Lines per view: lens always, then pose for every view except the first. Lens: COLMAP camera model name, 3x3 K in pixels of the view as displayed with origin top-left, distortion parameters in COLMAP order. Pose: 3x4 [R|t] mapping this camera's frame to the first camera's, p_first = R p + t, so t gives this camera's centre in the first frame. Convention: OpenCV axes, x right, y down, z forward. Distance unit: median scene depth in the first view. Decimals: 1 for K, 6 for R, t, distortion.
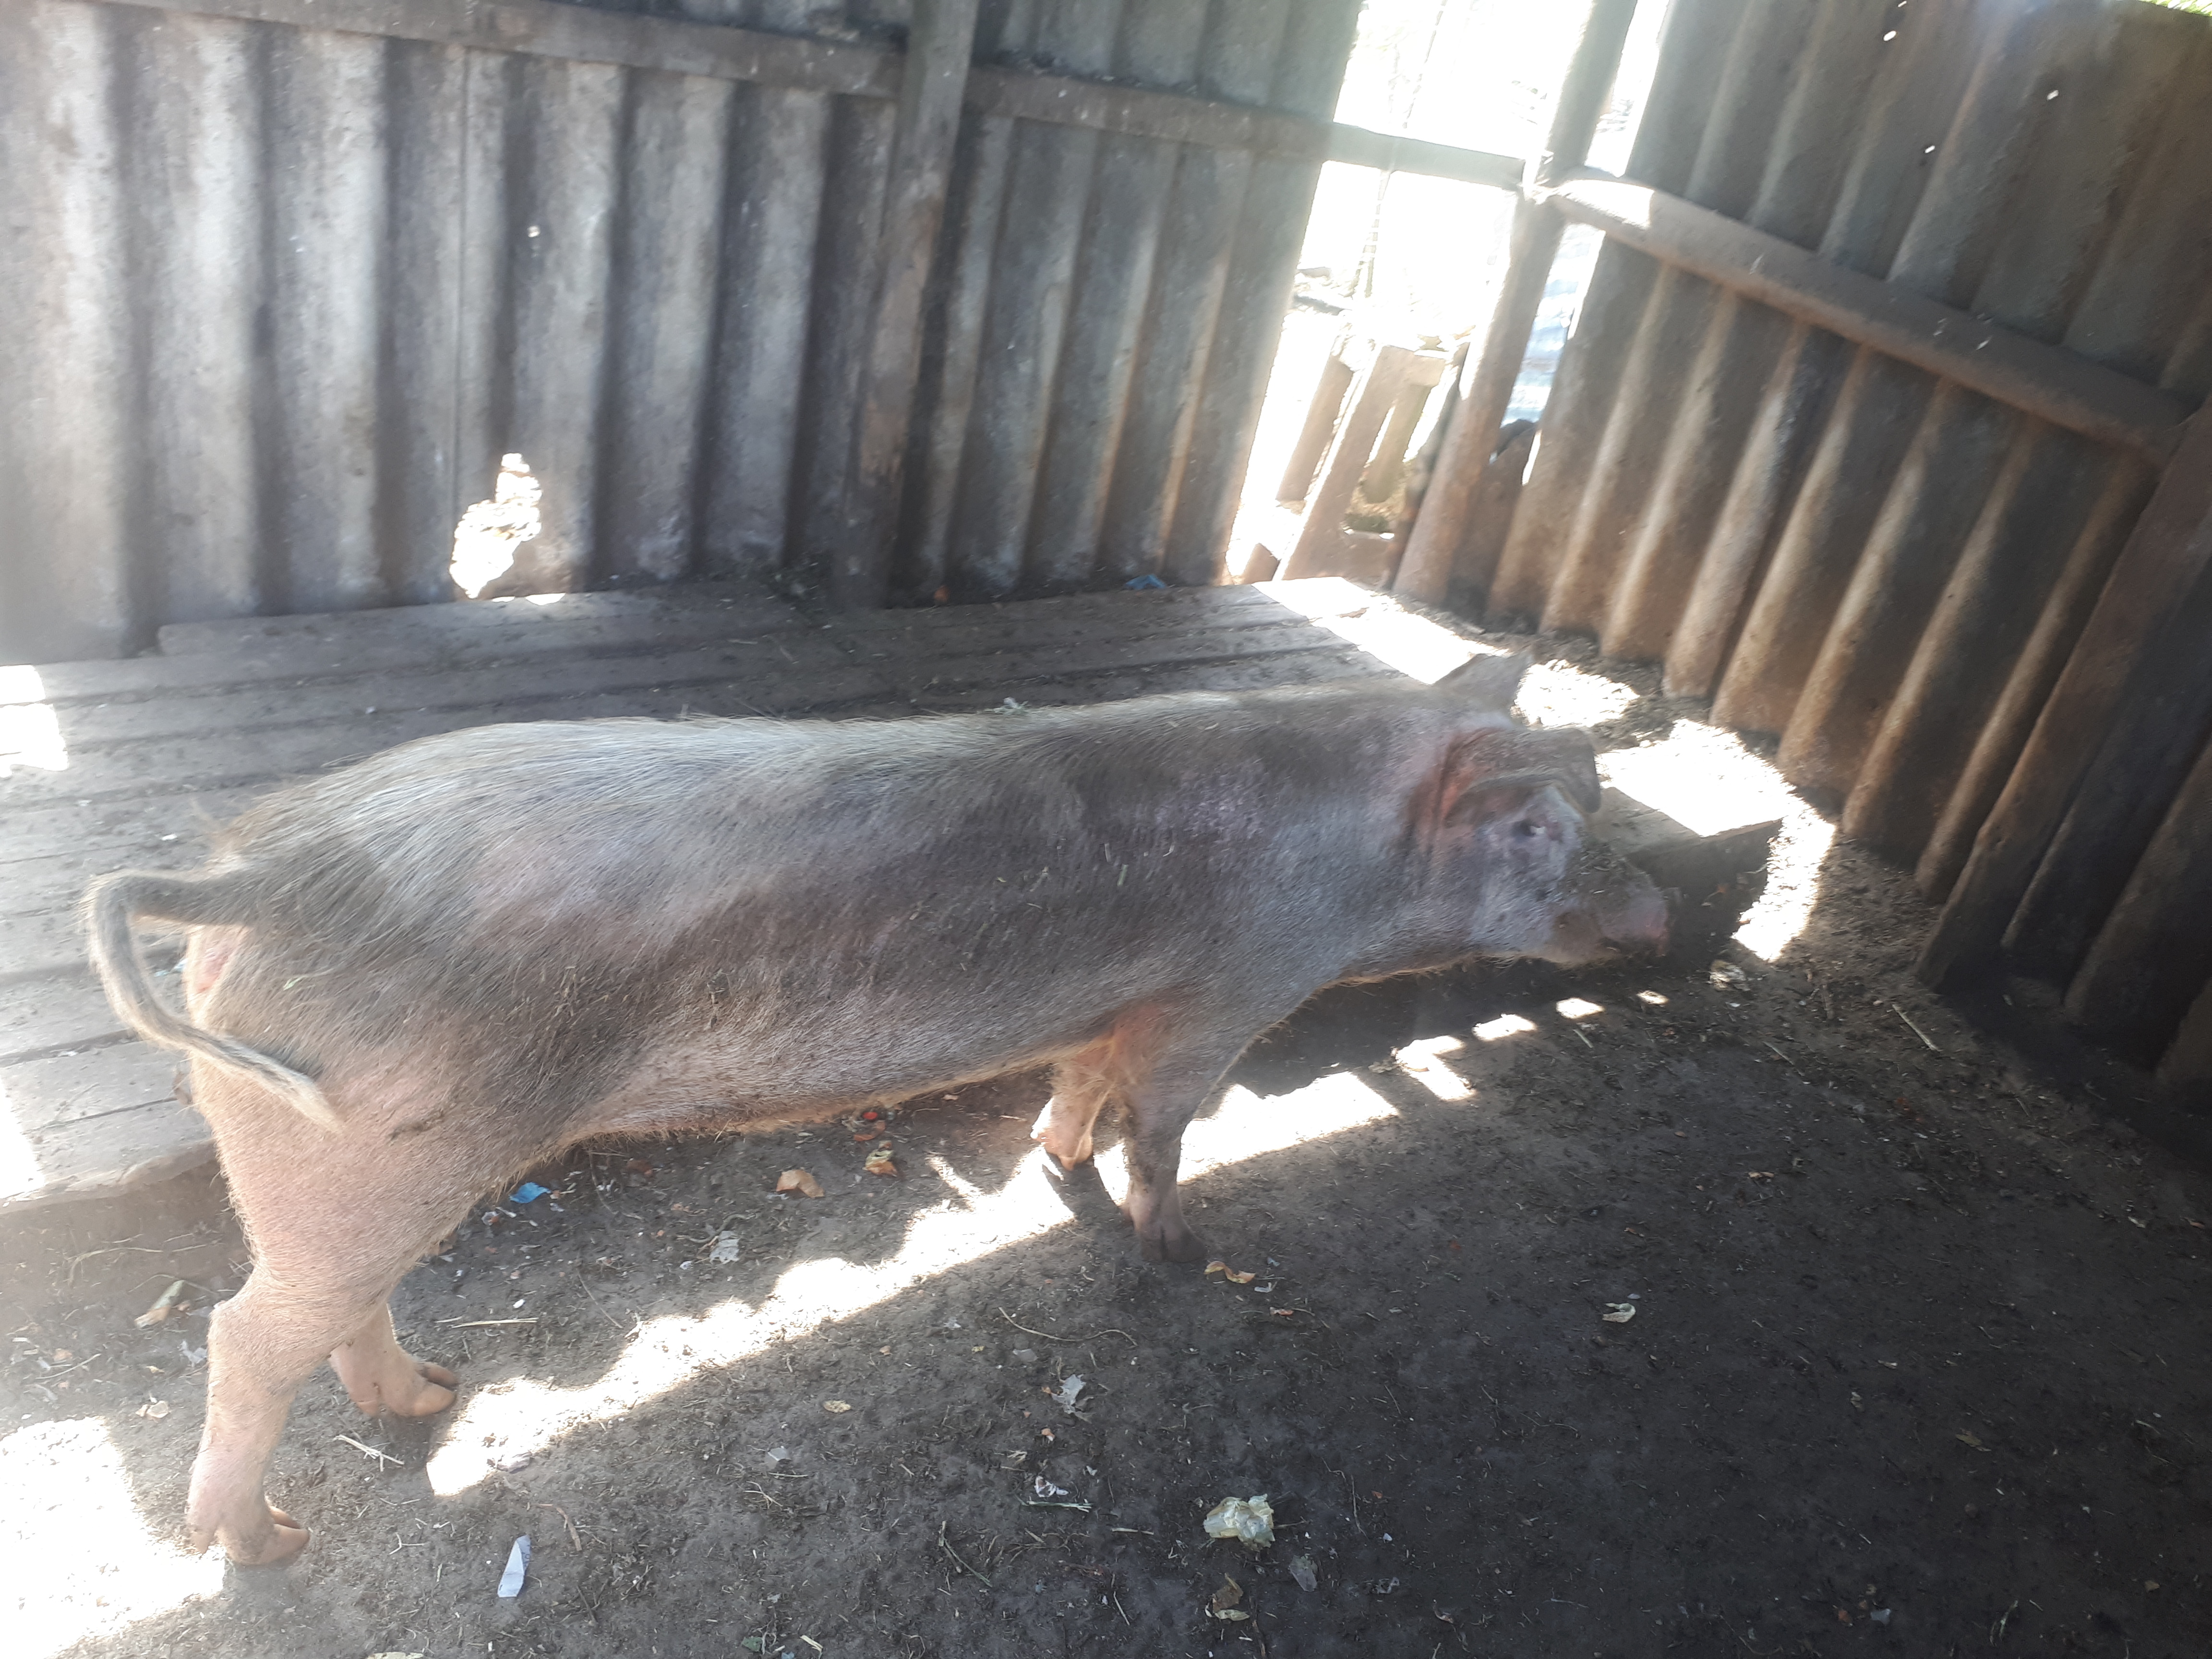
lens RADIAL K [[1749.4, 0, 1106.0], [0, 1749.4, 829.5], [0, 0, 1]] dist [-0.000653, -0.041167]
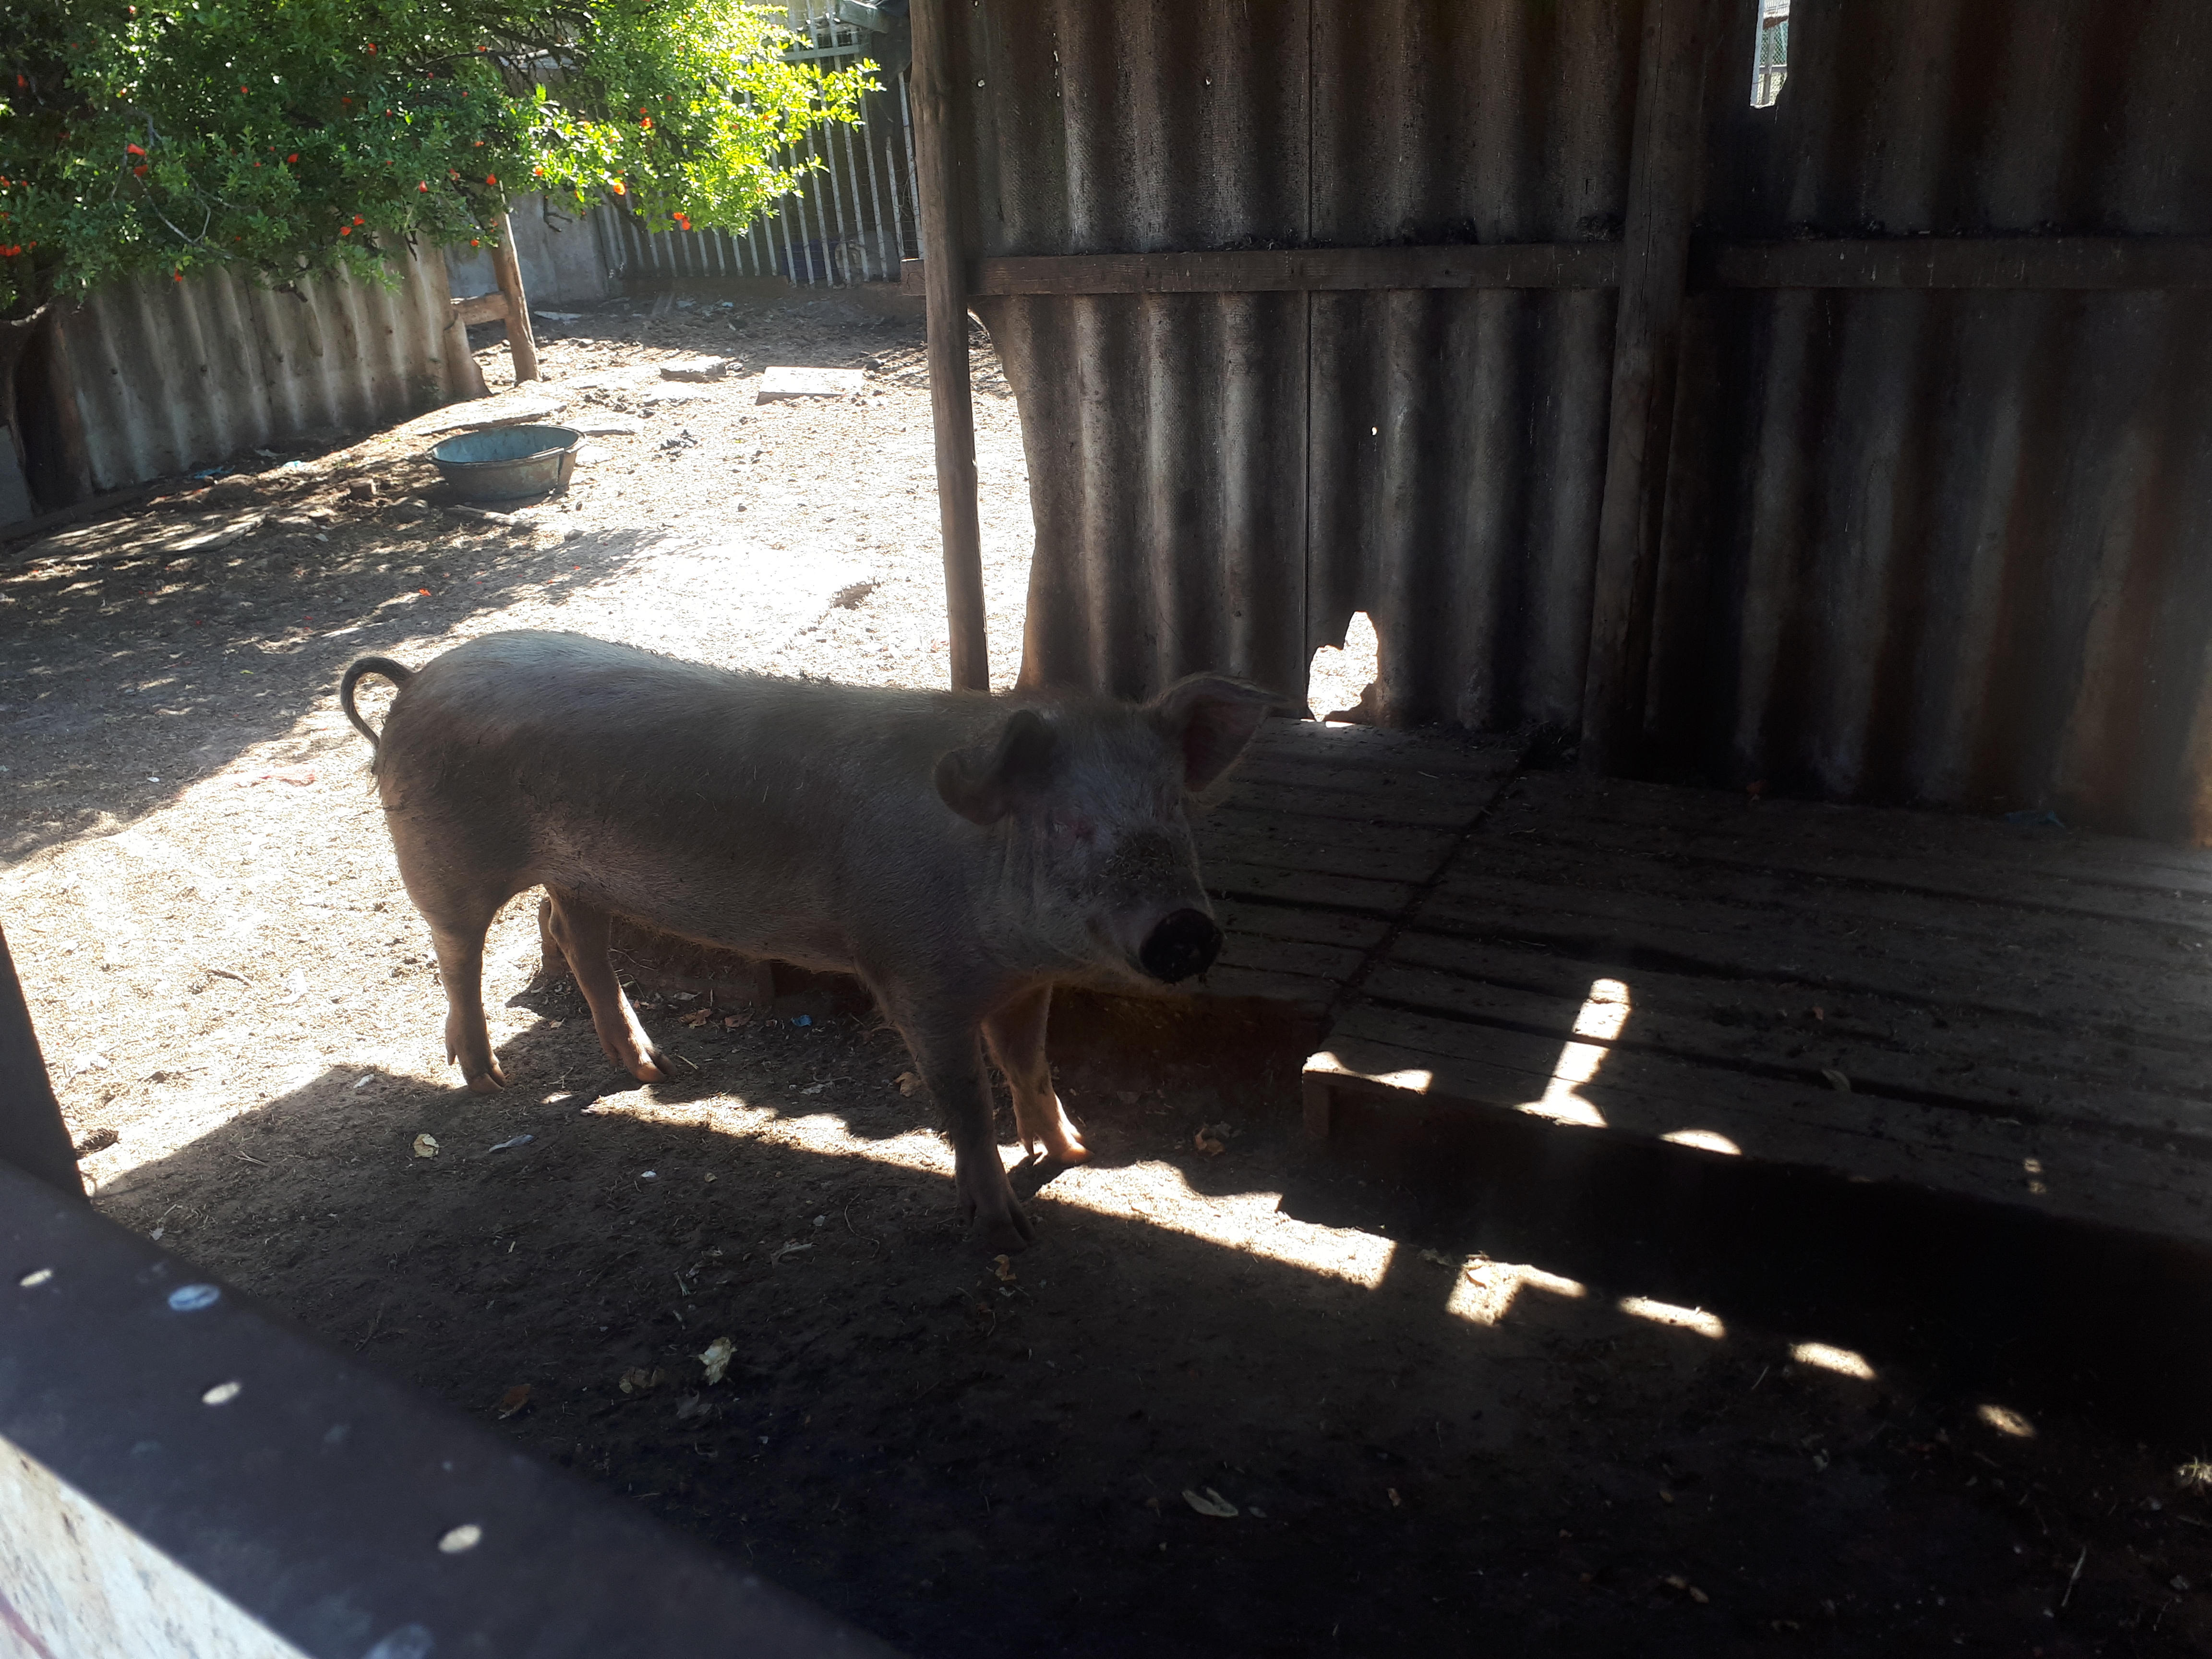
lens RADIAL K [[1667.9, 0, 1140.2], [0, 1667.9, 884.6], [0, 0, 1]] dist [0.065245, -0.124256]
pose [[0.432860, 0.165479, -0.886143, 0.745021], [-0.283180, 0.958207, 0.040609, -0.033927], [0.855828, 0.233360, 0.461630, 0.391746]]
